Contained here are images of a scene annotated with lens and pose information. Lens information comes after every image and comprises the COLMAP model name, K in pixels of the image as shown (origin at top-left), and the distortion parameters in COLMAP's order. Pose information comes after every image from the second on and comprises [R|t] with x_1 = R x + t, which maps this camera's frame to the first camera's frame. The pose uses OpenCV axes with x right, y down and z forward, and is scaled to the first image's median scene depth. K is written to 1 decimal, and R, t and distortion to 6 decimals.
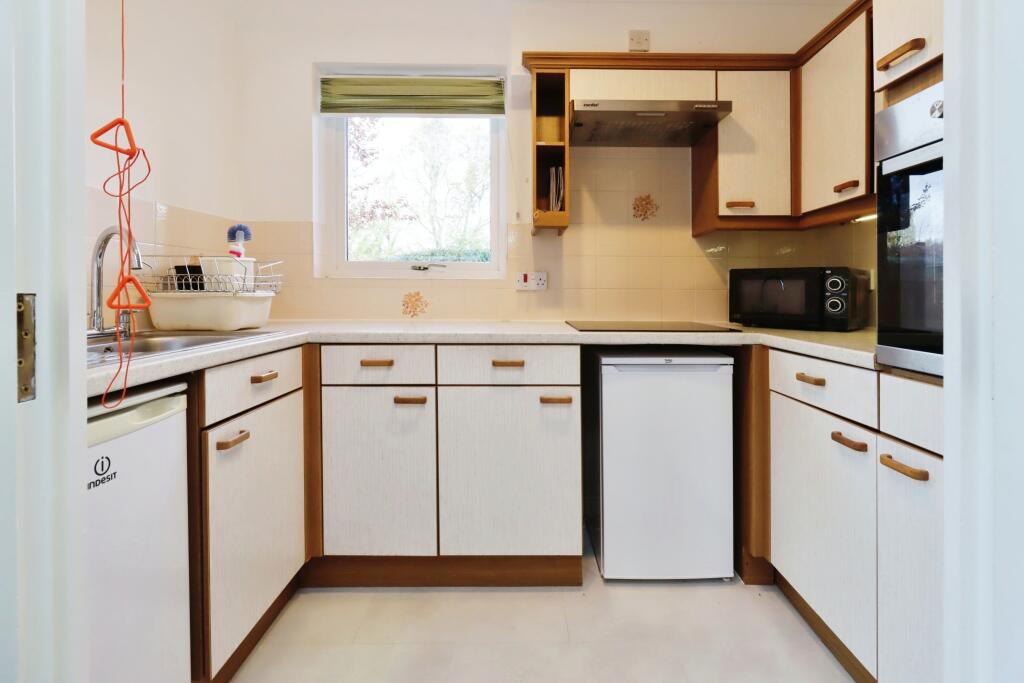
lens RADIAL K [[478.2, 0, 526.8], [0, 478.2, 302.7], [0, 0, 1]] dist [-0.002333, -0.000009]
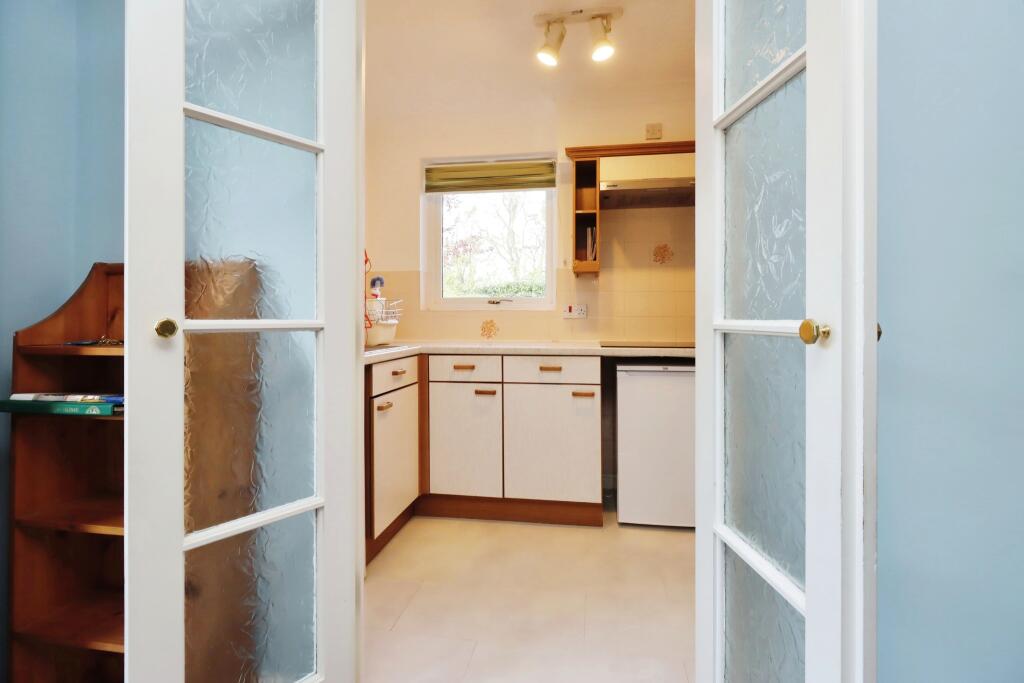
lens RADIAL K [[478.2, 0, 526.8], [0, 478.2, 302.7], [0, 0, 1]] dist [-0.002333, -0.000009]
pose [[0.986724, -0.010726, -0.162051, 0.116633], [0.001505, 0.998378, -0.056920, 0.007931], [0.162399, 0.055921, 0.985139, -0.422803]]
